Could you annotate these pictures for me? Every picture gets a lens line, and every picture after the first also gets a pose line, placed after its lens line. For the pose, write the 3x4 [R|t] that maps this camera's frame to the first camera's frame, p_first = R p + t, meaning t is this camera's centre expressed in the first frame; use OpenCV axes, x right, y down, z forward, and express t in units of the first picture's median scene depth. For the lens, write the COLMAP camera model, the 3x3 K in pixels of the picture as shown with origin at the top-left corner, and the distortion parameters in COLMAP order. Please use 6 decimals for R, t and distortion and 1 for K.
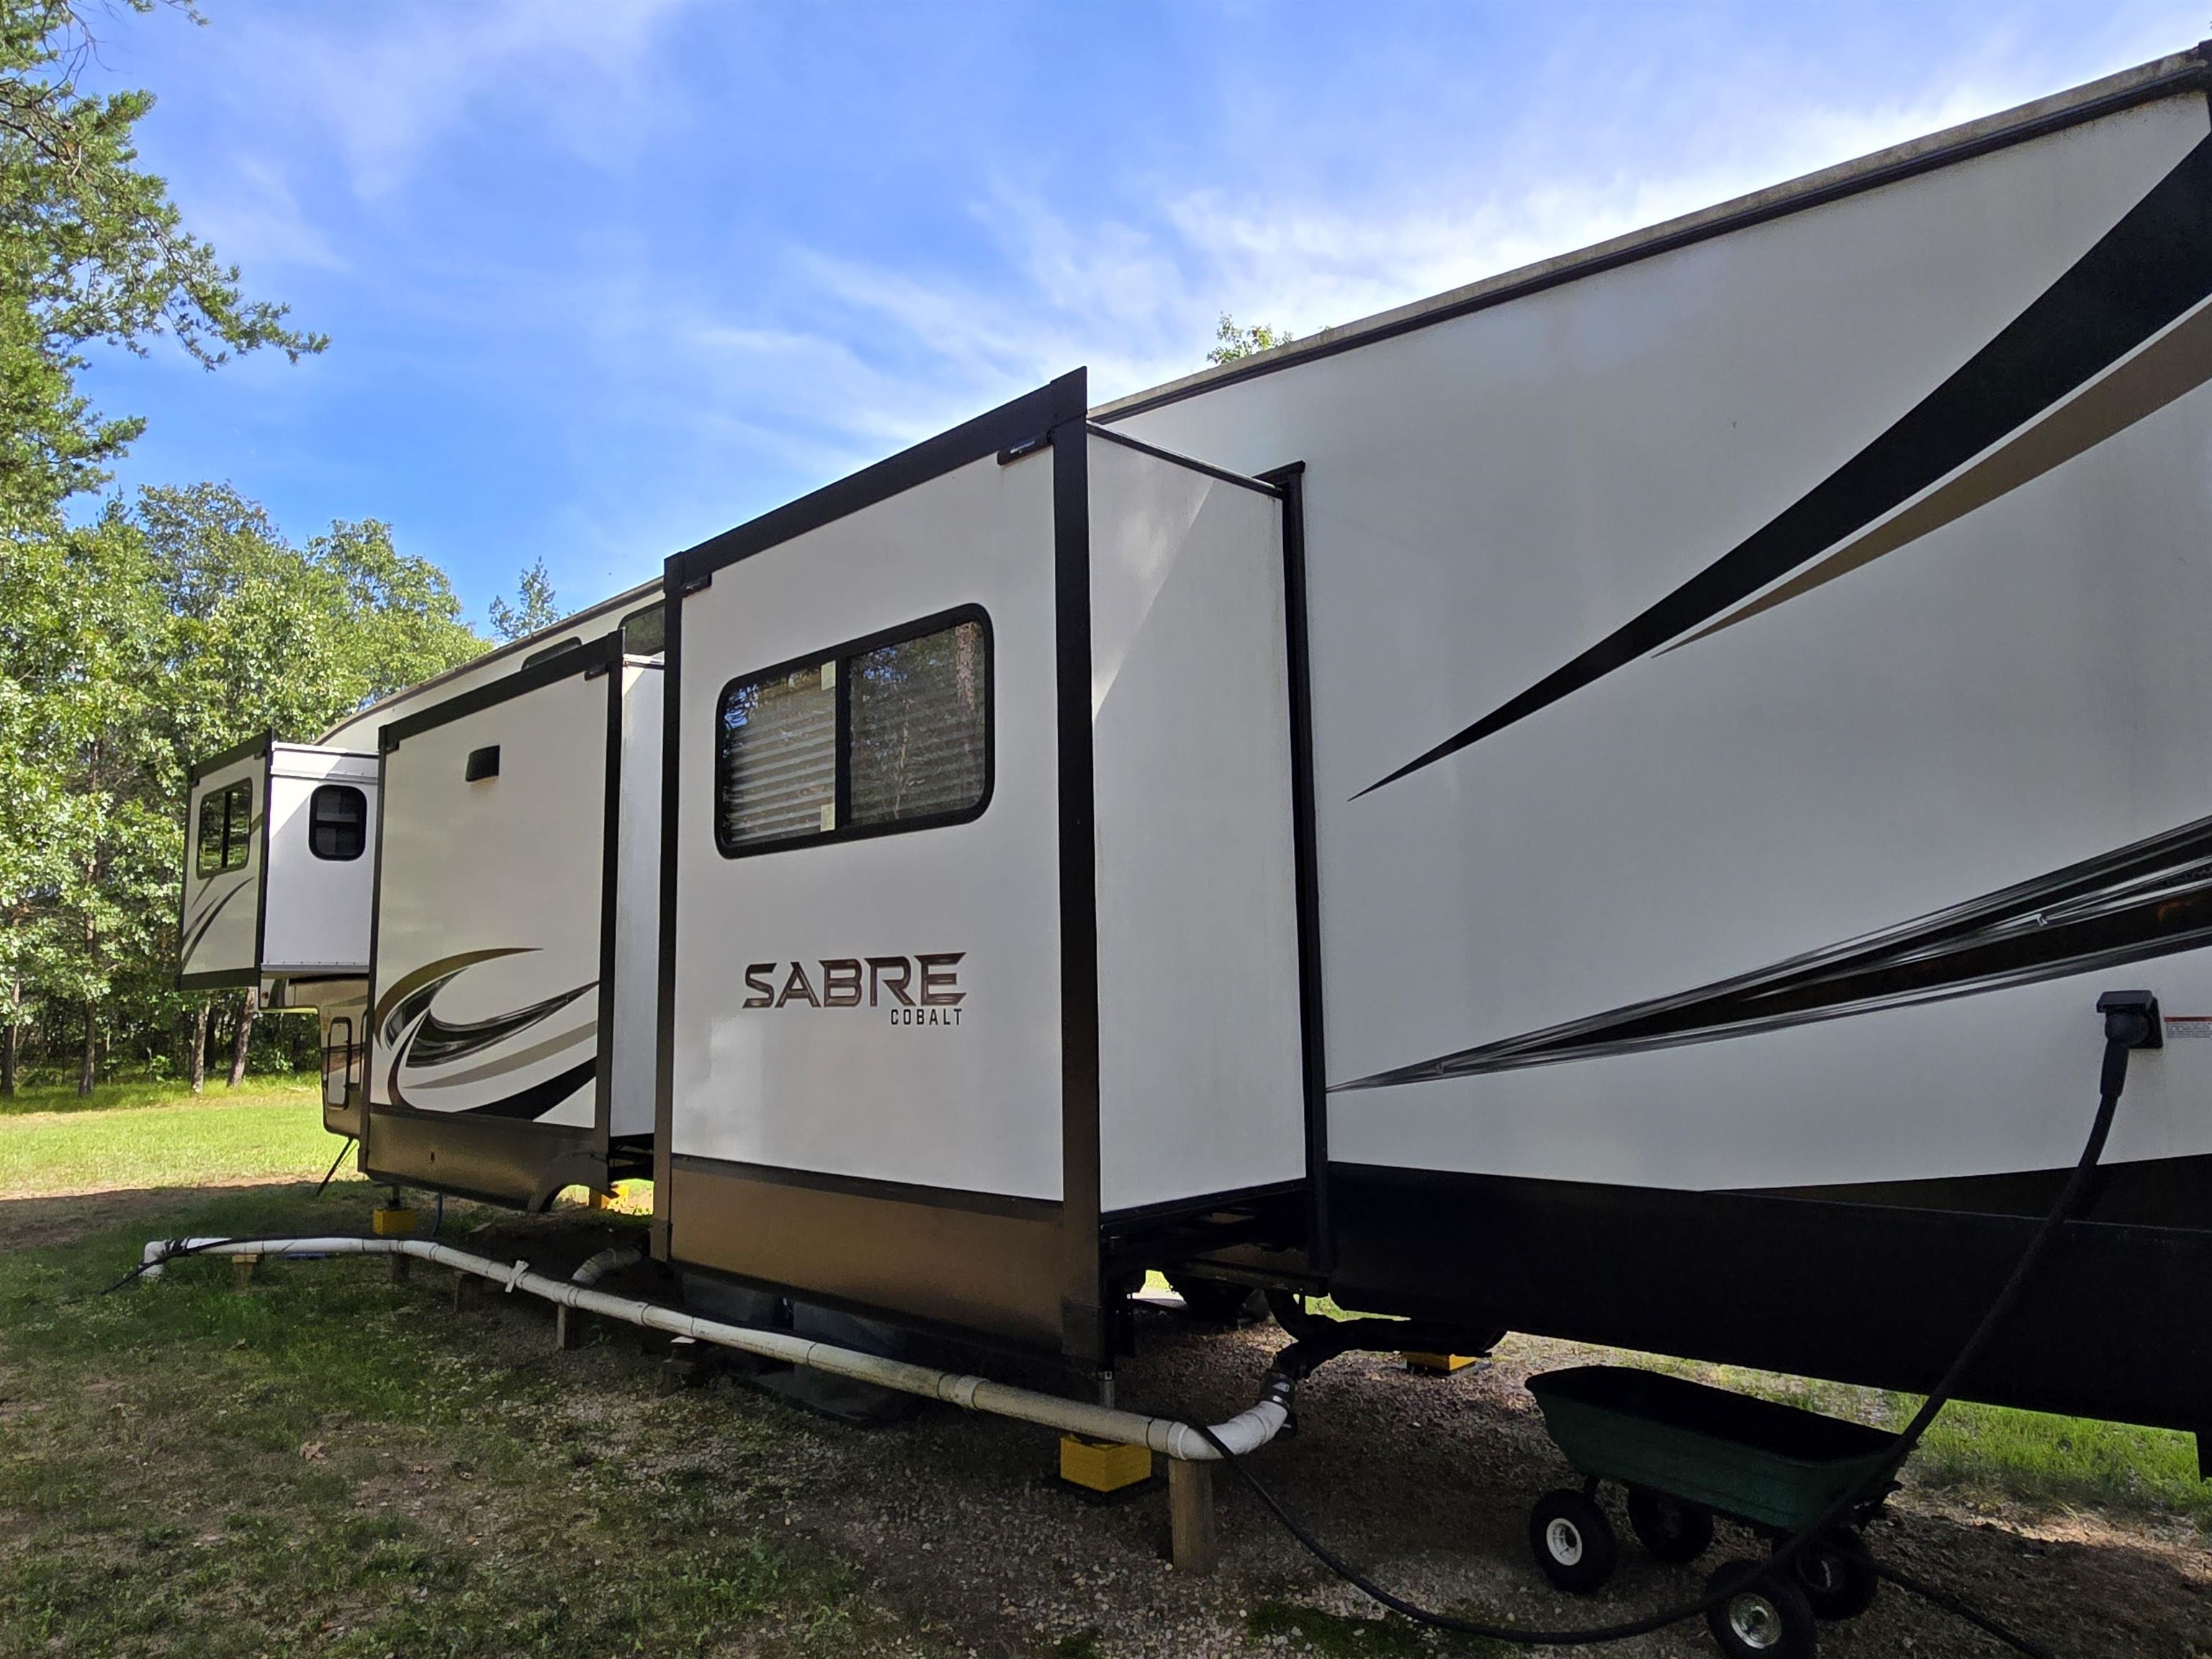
lens RADIAL K [[1430.8, 0, 1105.4], [0, 1430.8, 830.4], [0, 0, 1]] dist [0.009429, -0.000407]
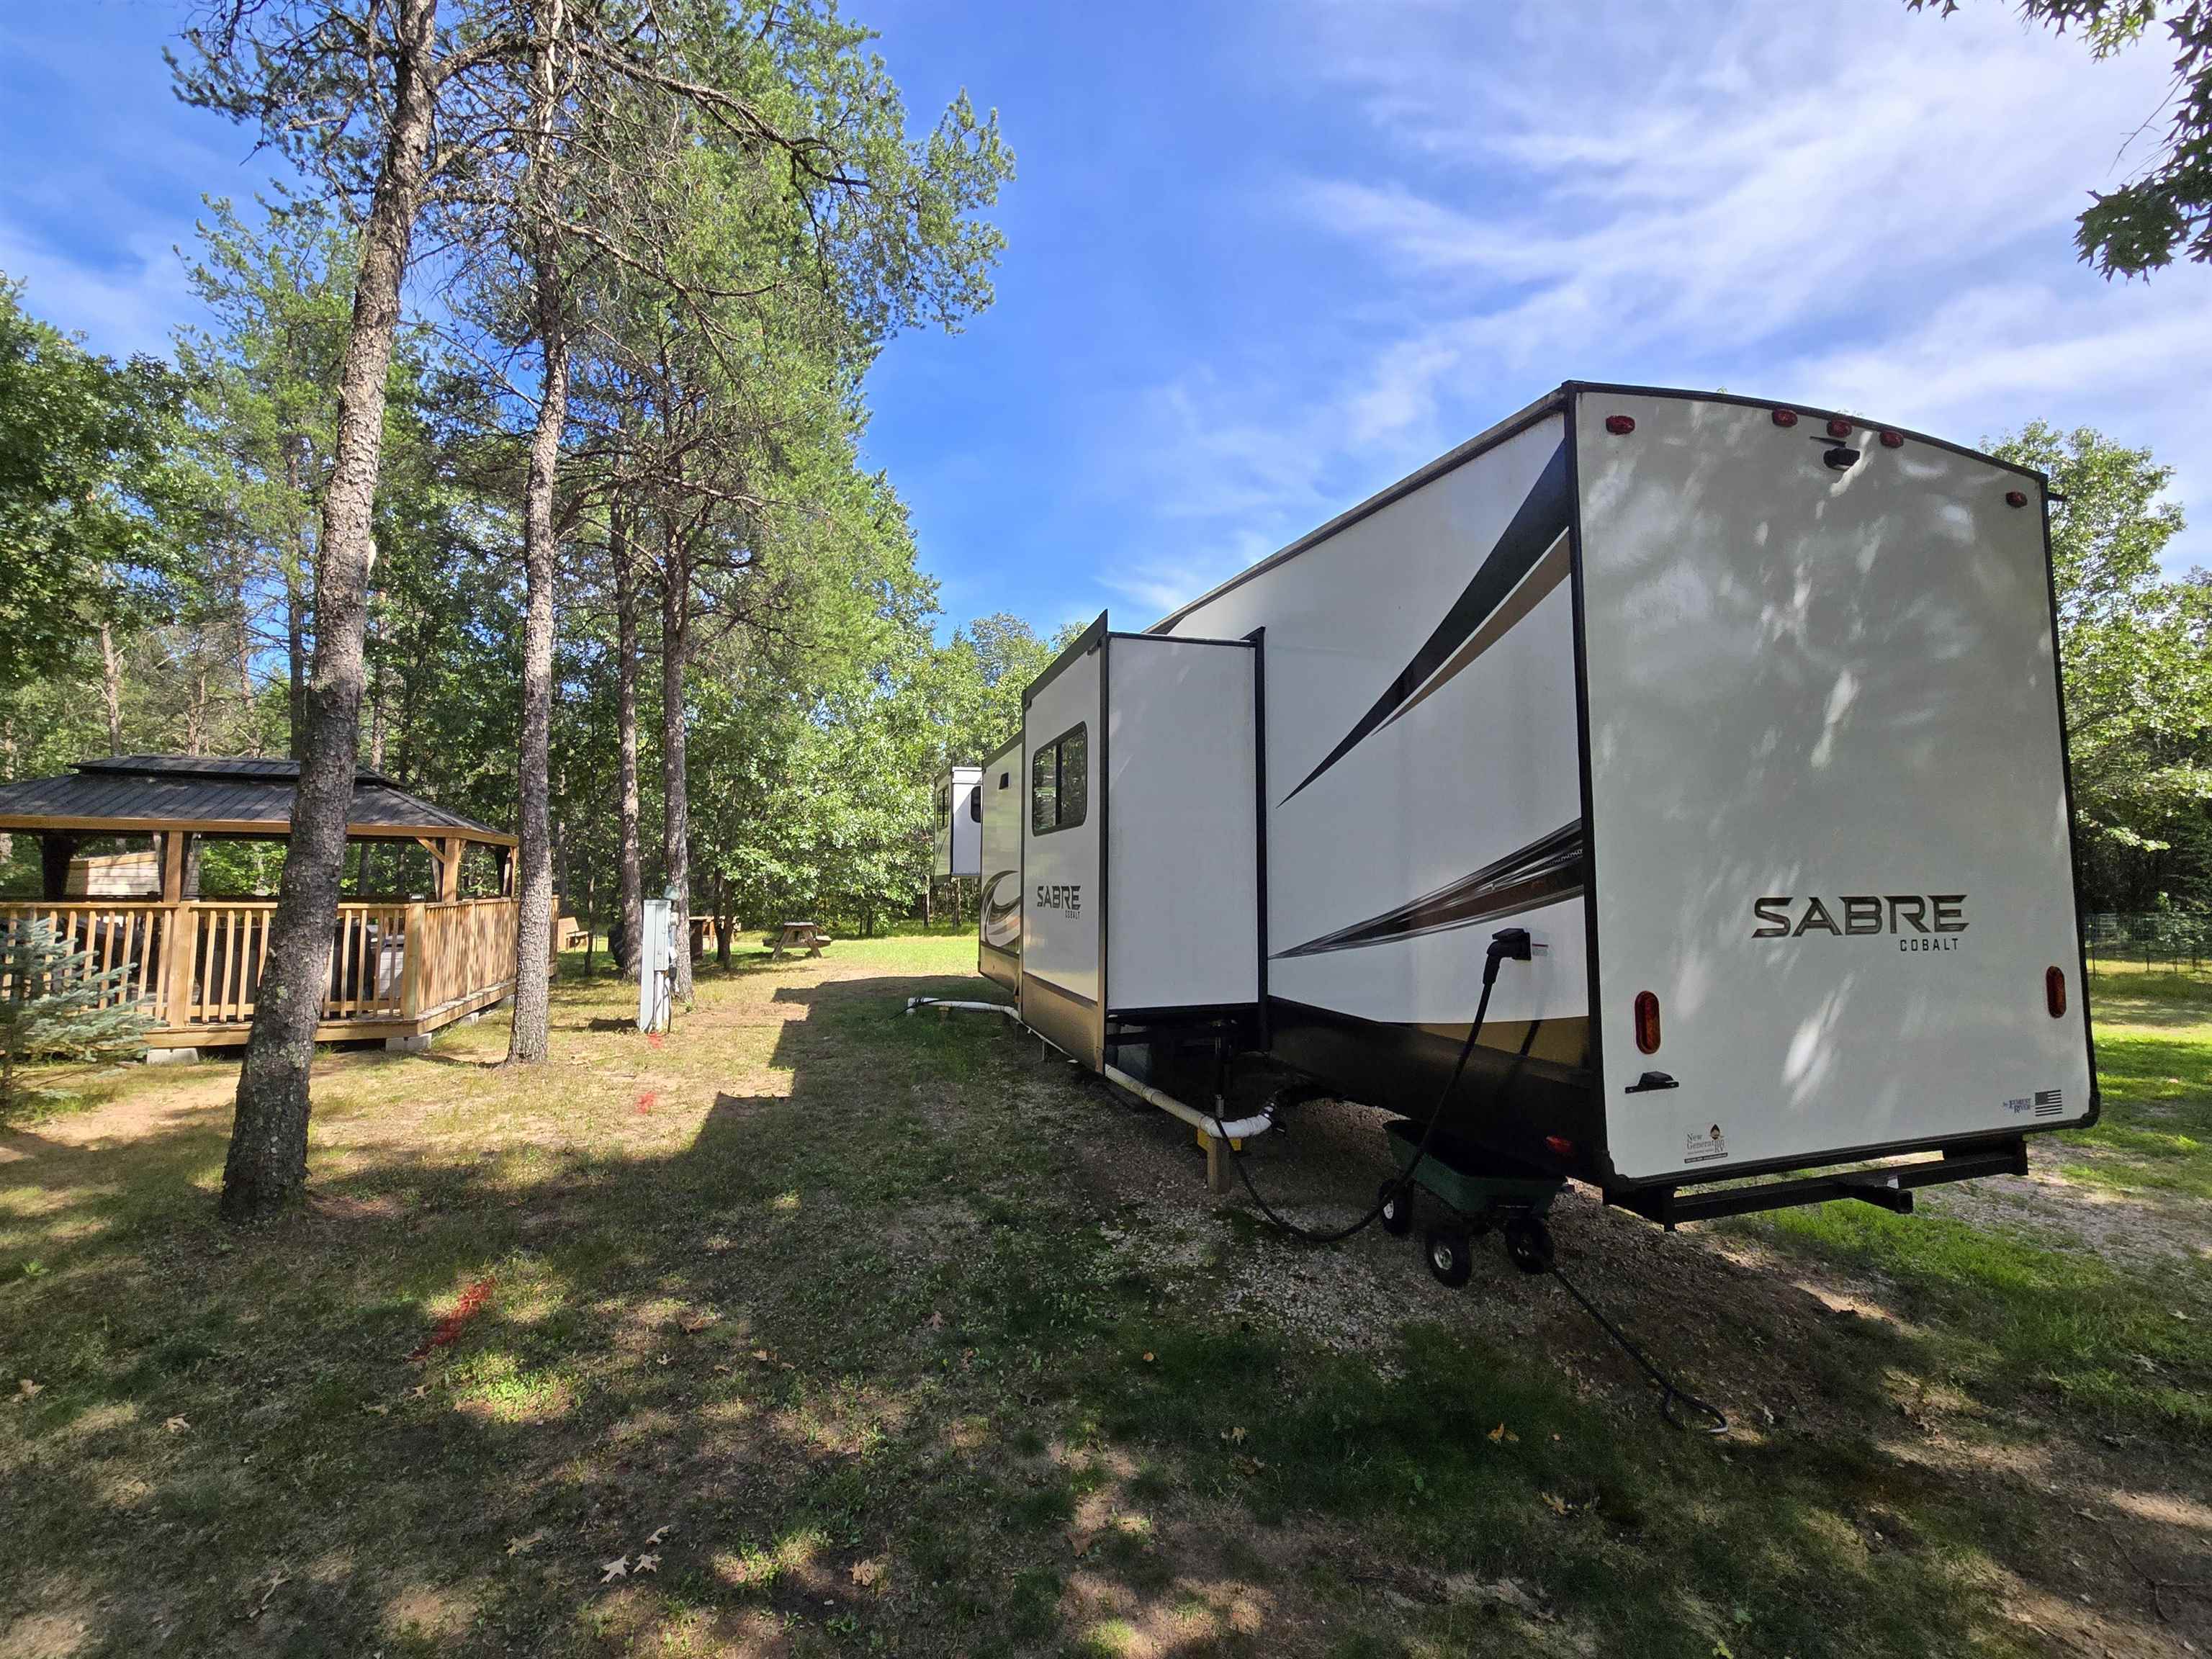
lens RADIAL K [[900.3, 0, 1105.1], [0, 900.3, 823.1], [0, 0, 1]] dist [-0.003024, 0.001233]
pose [[0.886923, -0.015374, -0.461662, 0.448584], [0.038396, 0.998441, 0.040515, -0.050603], [0.460319, -0.053660, 0.886130, -0.143442]]
